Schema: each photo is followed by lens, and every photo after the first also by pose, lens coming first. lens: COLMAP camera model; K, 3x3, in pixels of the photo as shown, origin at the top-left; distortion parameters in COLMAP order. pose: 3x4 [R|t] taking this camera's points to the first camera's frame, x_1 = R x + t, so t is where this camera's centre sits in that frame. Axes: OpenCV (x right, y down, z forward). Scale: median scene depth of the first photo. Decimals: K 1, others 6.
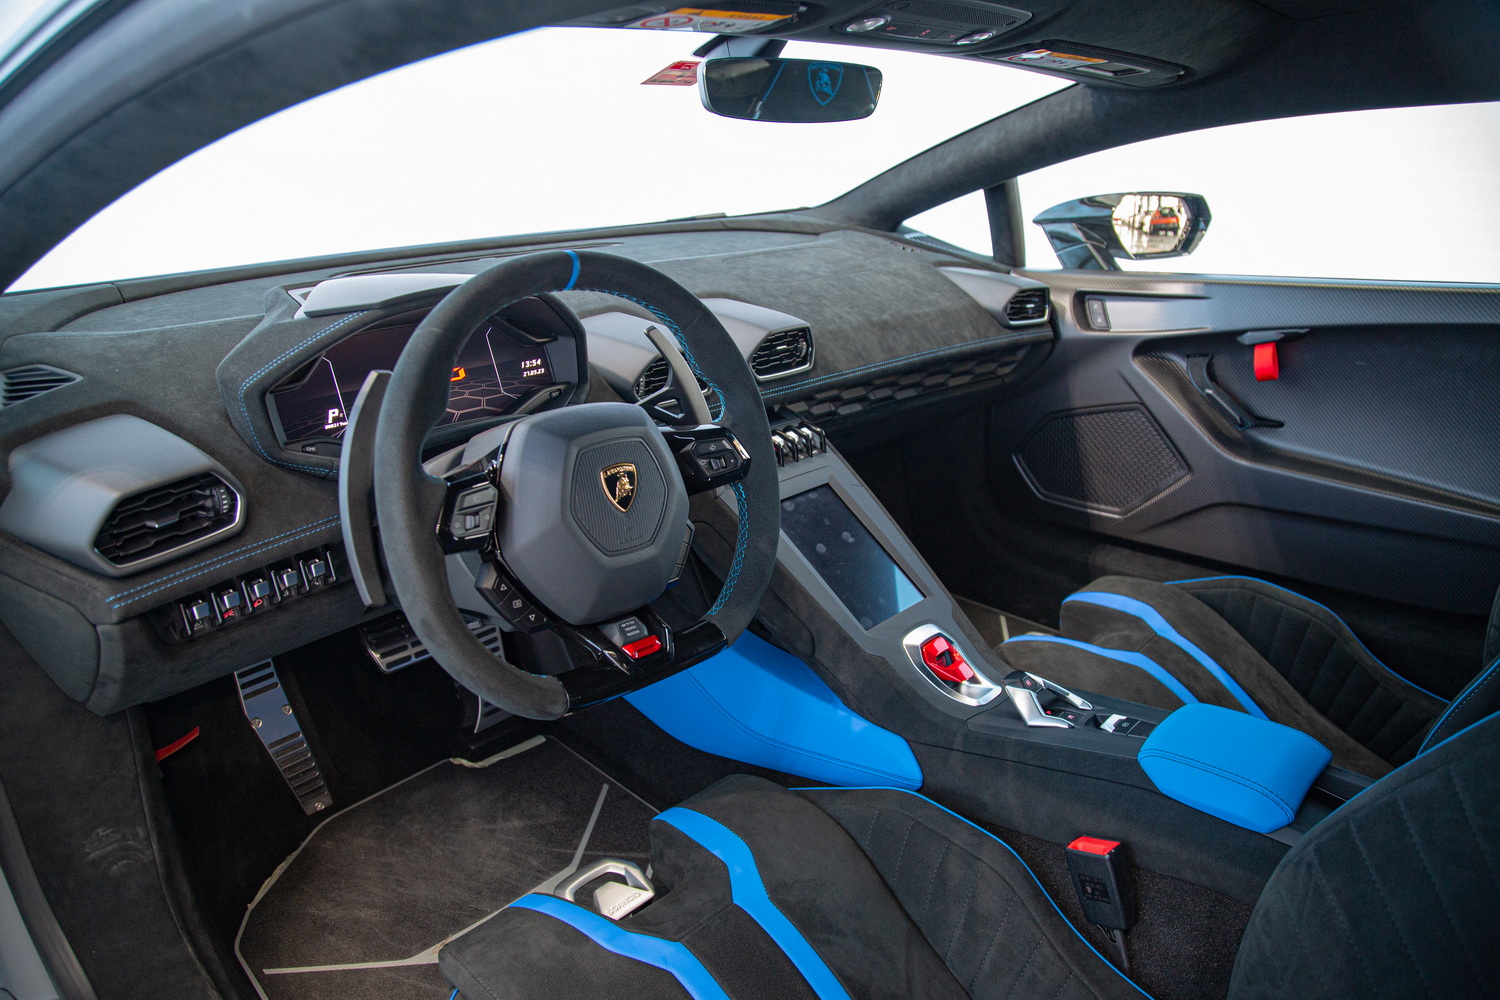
lens RADIAL K [[982.4, 0, 750.0], [0, 982.4, 500.0], [0, 0, 1]] dist [-0.091011, 0.004953]
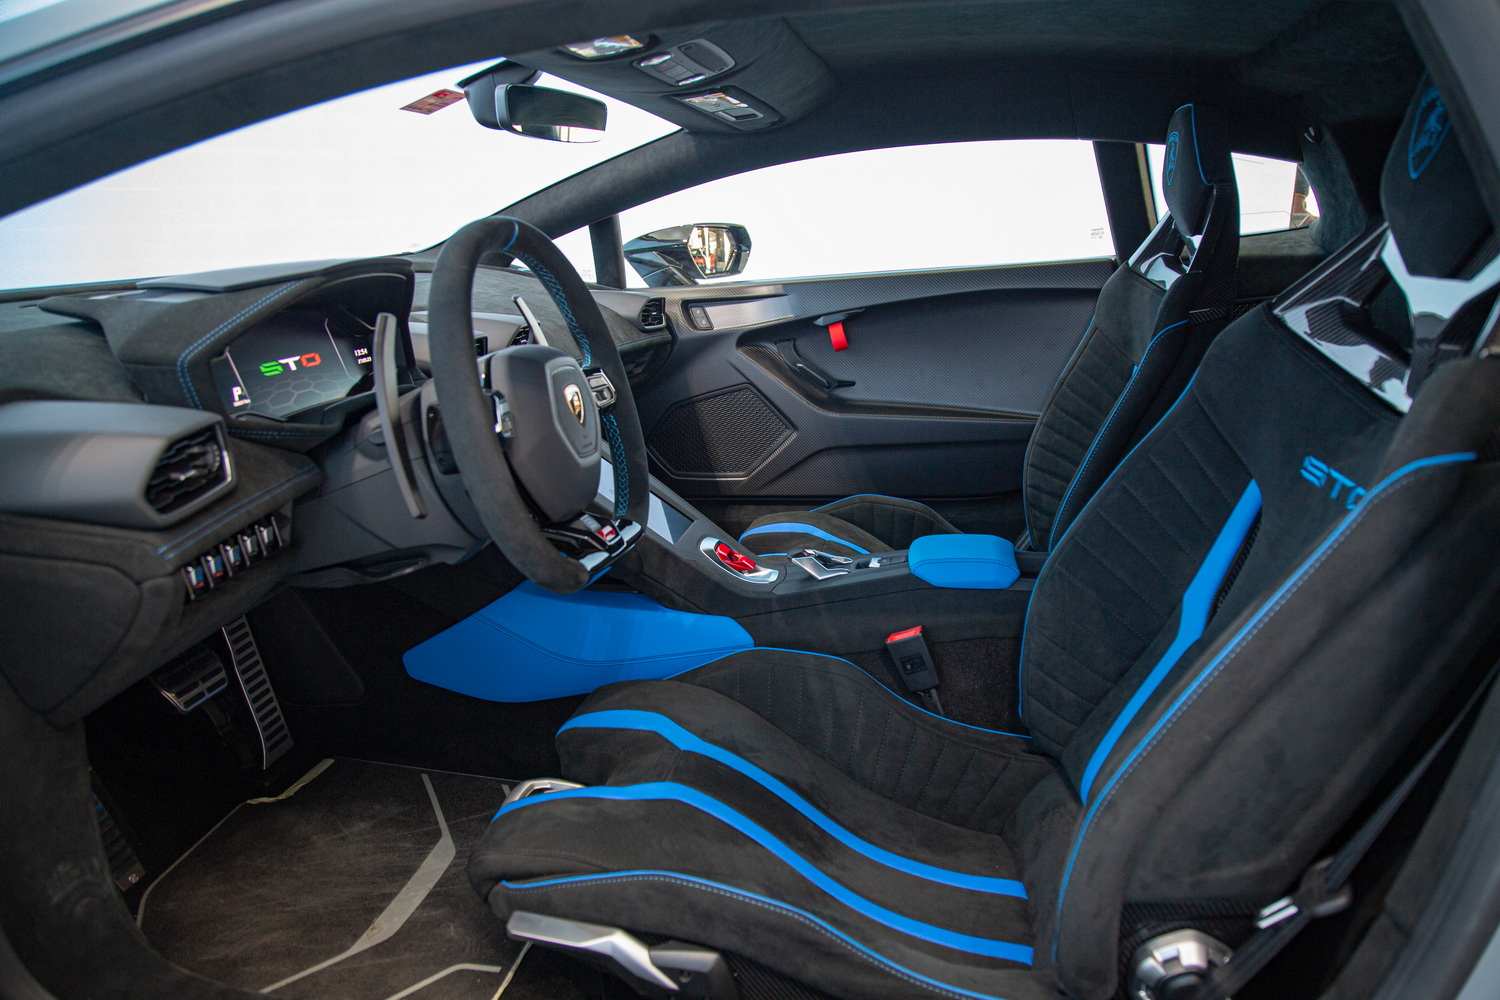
lens RADIAL K [[982.4, 0, 750.0], [0, 982.4, 500.0], [0, 0, 1]] dist [-0.091011, 0.004953]
pose [[0.837369, -0.151041, 0.525357, -0.317956], [0.194797, 0.980426, -0.028615, 0.094730], [-0.510751, 0.126299, 0.850401, -0.072160]]
